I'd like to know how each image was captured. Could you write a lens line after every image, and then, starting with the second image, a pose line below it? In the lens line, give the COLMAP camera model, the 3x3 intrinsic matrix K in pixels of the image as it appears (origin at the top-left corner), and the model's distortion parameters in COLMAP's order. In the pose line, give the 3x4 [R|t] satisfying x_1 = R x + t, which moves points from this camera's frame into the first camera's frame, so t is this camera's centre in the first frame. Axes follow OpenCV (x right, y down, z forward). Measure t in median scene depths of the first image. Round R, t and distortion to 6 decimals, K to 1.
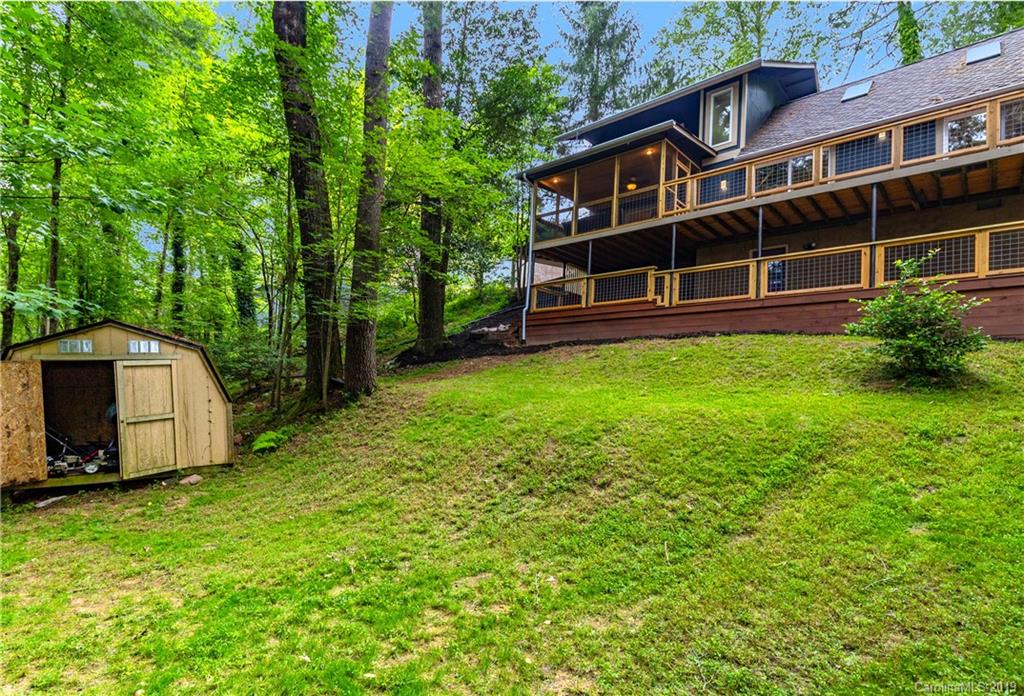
lens RADIAL K [[462.7, 0, 512.0], [0, 462.7, 348.0], [0, 0, 1]] dist [-0.000366, -0.000666]
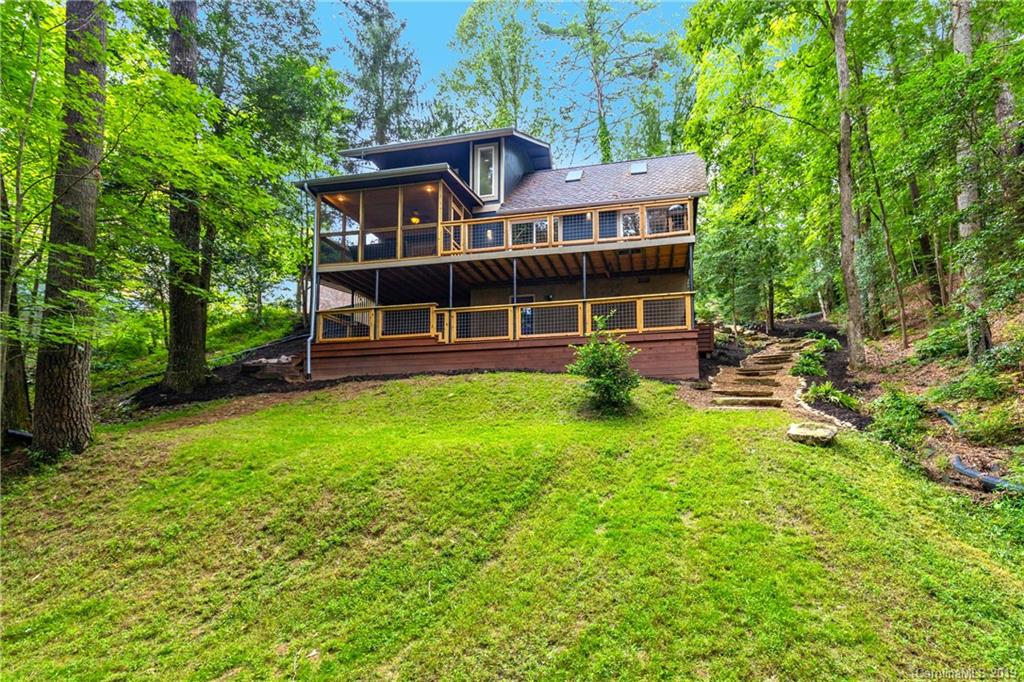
lens RADIAL K [[482.8, 0, 512.4], [0, 482.8, 385.7], [0, 0, 1]] dist [0.000834, -0.001013]
pose [[0.838326, -0.012592, 0.545024, -0.127281], [0.022898, 0.999664, -0.012124, 0.020581], [-0.544688, 0.022643, 0.838333, 0.029546]]
